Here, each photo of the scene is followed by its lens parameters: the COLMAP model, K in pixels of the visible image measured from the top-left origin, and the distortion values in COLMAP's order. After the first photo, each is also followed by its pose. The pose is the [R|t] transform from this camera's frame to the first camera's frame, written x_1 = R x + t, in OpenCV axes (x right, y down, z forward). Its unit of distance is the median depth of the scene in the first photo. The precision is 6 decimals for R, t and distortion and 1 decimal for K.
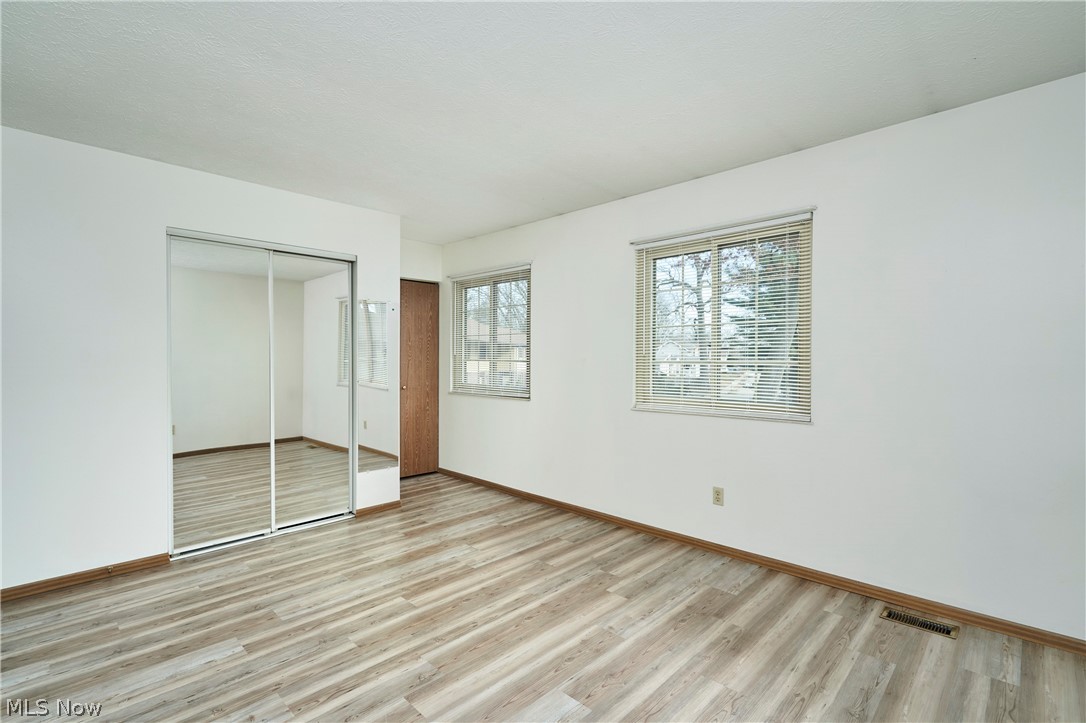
lens RADIAL K [[502.7, 0, 539.8], [0, 502.7, 360.6], [0, 0, 1]] dist [0.002419, 0.000342]
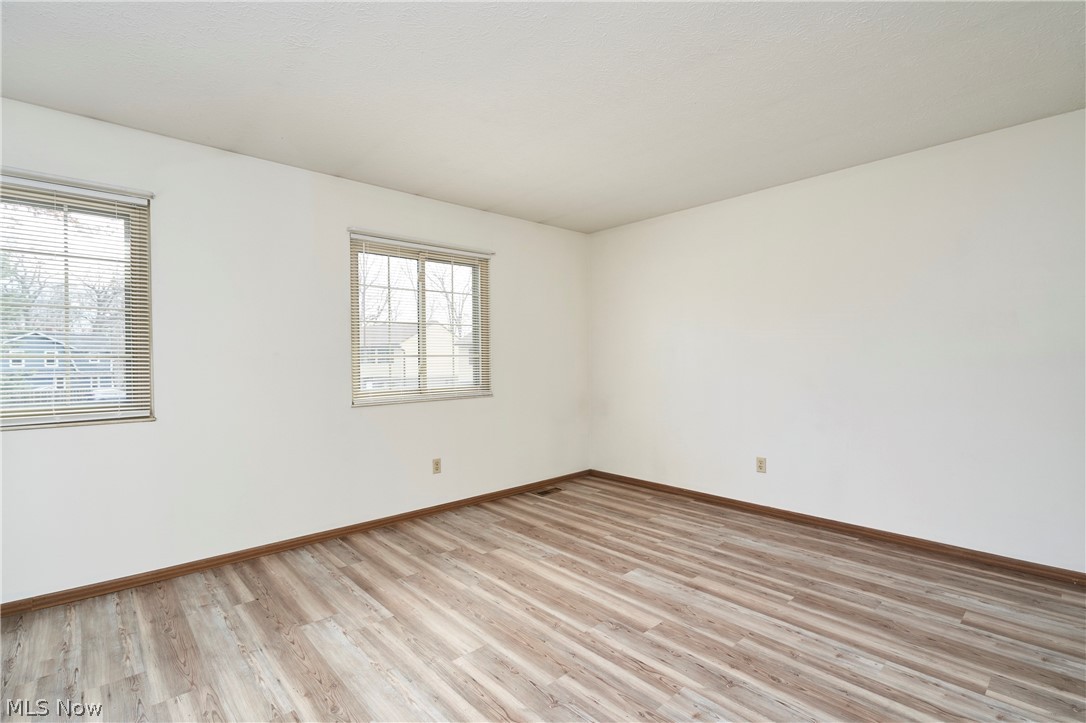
lens RADIAL K [[502.7, 0, 549.1], [0, 502.7, 364.7], [0, 0, 1]] dist [0.002419, 0.000342]
pose [[0.043383, -0.013152, 0.998972, -0.883211], [0.008979, 0.999878, 0.012774, 0.012591], [-0.999018, 0.008416, 0.043496, 0.708148]]
